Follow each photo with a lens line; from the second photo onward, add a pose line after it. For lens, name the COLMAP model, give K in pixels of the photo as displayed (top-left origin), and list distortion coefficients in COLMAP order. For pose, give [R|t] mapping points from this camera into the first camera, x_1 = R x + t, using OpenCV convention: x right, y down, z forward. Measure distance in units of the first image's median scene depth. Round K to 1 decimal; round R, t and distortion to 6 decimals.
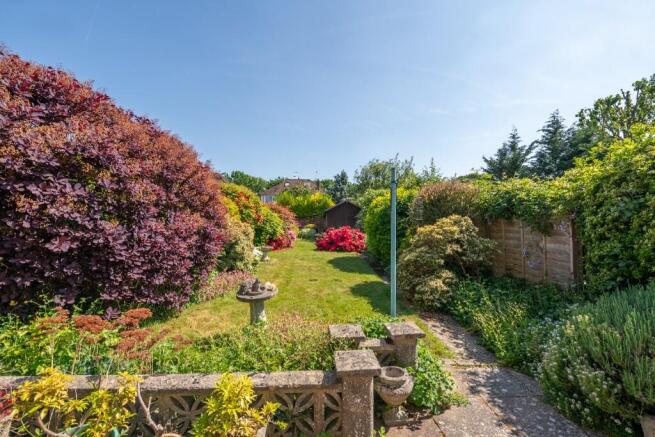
lens RADIAL K [[291.9, 0, 327.8], [0, 291.9, 217.7], [0, 0, 1]] dist [0.002062, 0.000018]
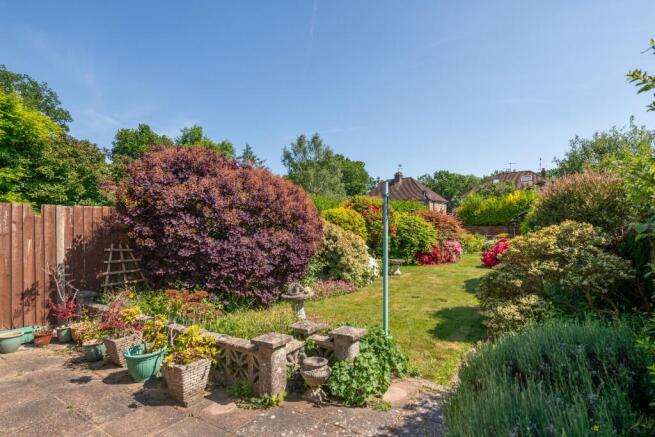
lens RADIAL K [[363.5, 0, 327.1], [0, 363.5, 218.2], [0, 0, 1]] dist [0.006329, 0.000092]
pose [[0.765356, -0.046158, -0.641950, 0.844739], [0.033449, 0.998930, -0.031946, -0.009256], [0.642738, 0.002978, 0.766080, -0.087845]]
